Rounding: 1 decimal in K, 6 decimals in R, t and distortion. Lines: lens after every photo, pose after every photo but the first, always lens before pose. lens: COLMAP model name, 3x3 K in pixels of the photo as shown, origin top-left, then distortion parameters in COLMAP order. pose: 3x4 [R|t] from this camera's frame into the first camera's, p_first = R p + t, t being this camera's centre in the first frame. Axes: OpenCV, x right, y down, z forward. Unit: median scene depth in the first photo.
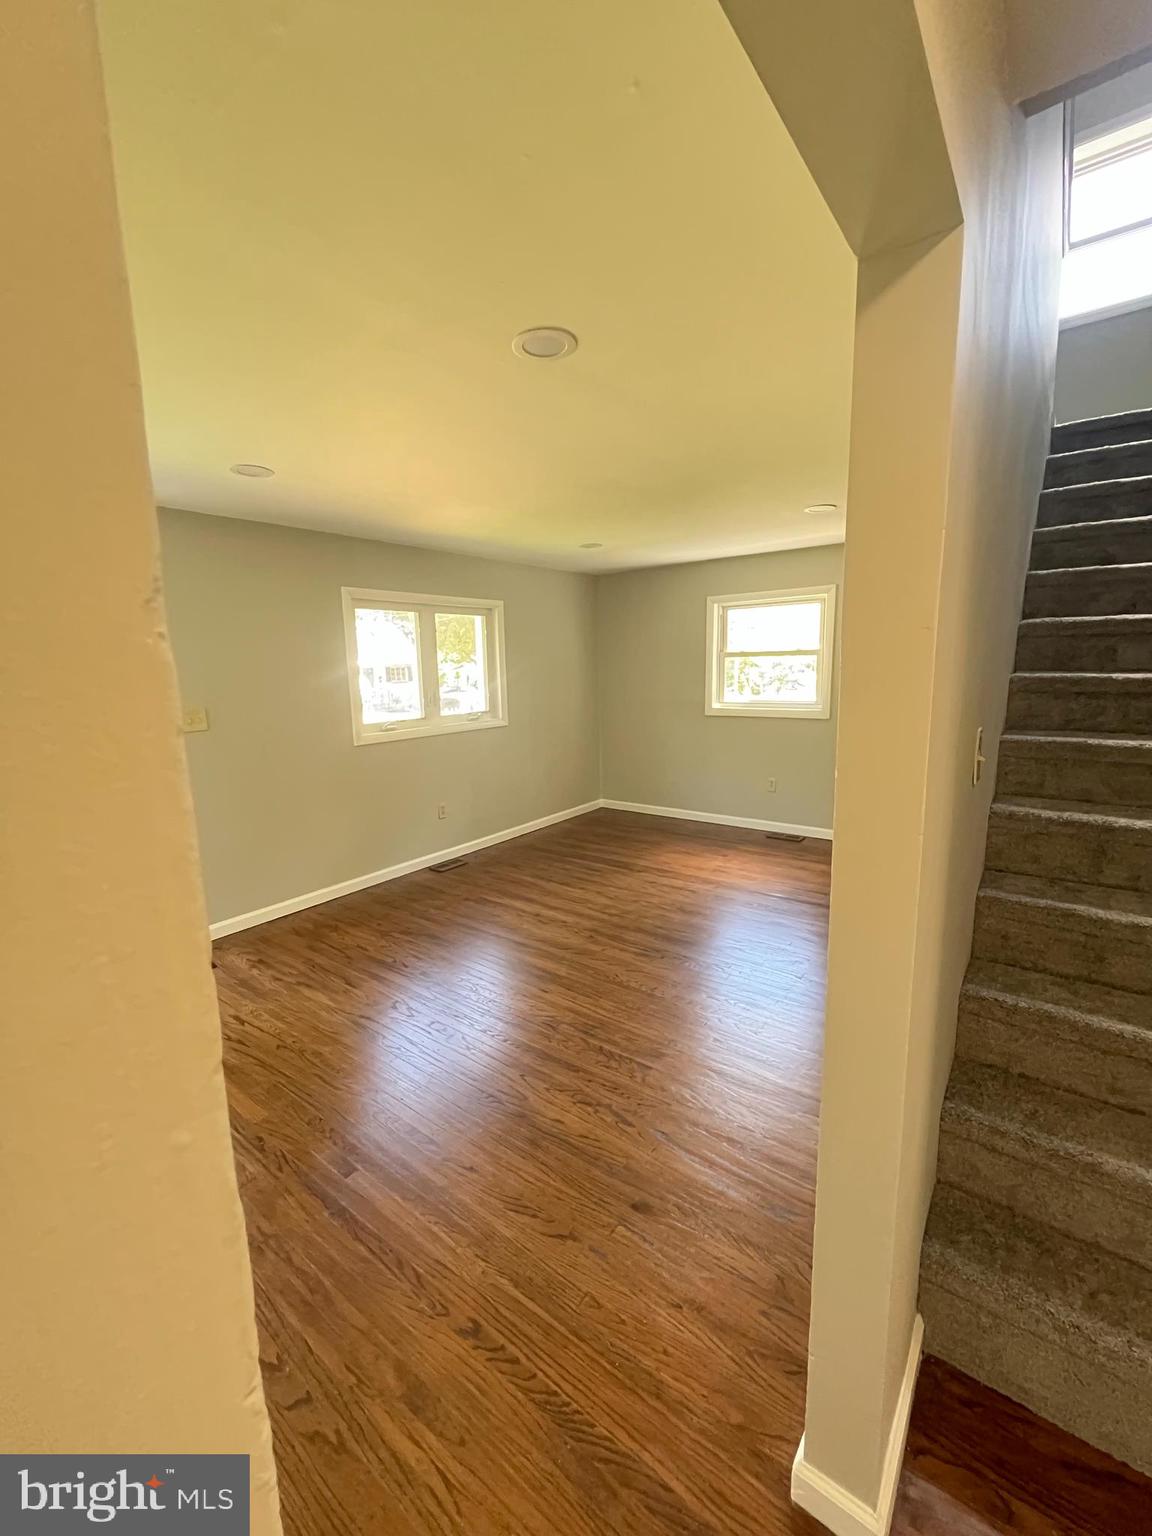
lens RADIAL K [[627.0, 0, 571.4], [0, 627.0, 767.1], [0, 0, 1]] dist [-0.003862, 0.000053]
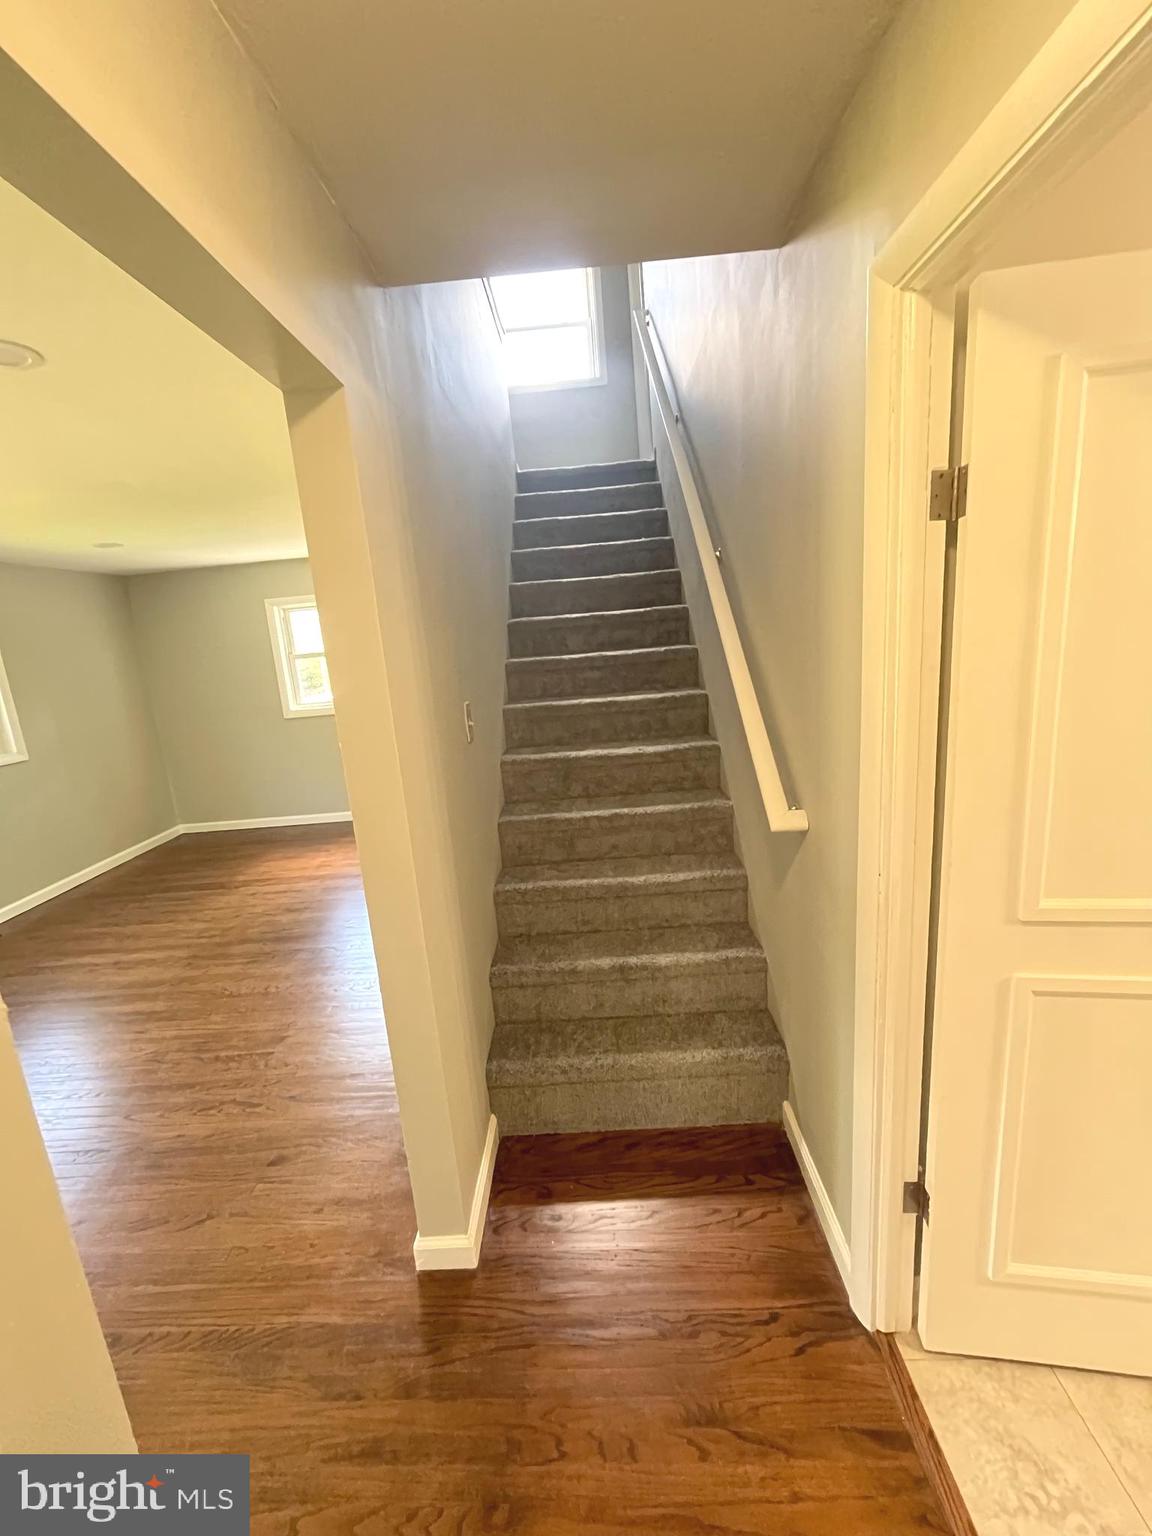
lens RADIAL K [[627.0, 0, 575.9], [0, 627.0, 764.5], [0, 0, 1]] dist [-0.003862, 0.000053]
pose [[0.803536, -0.162593, 0.572620, 0.012807], [0.161192, 0.985465, 0.053623, 0.027267], [-0.573016, 0.049214, 0.818065, -0.197521]]
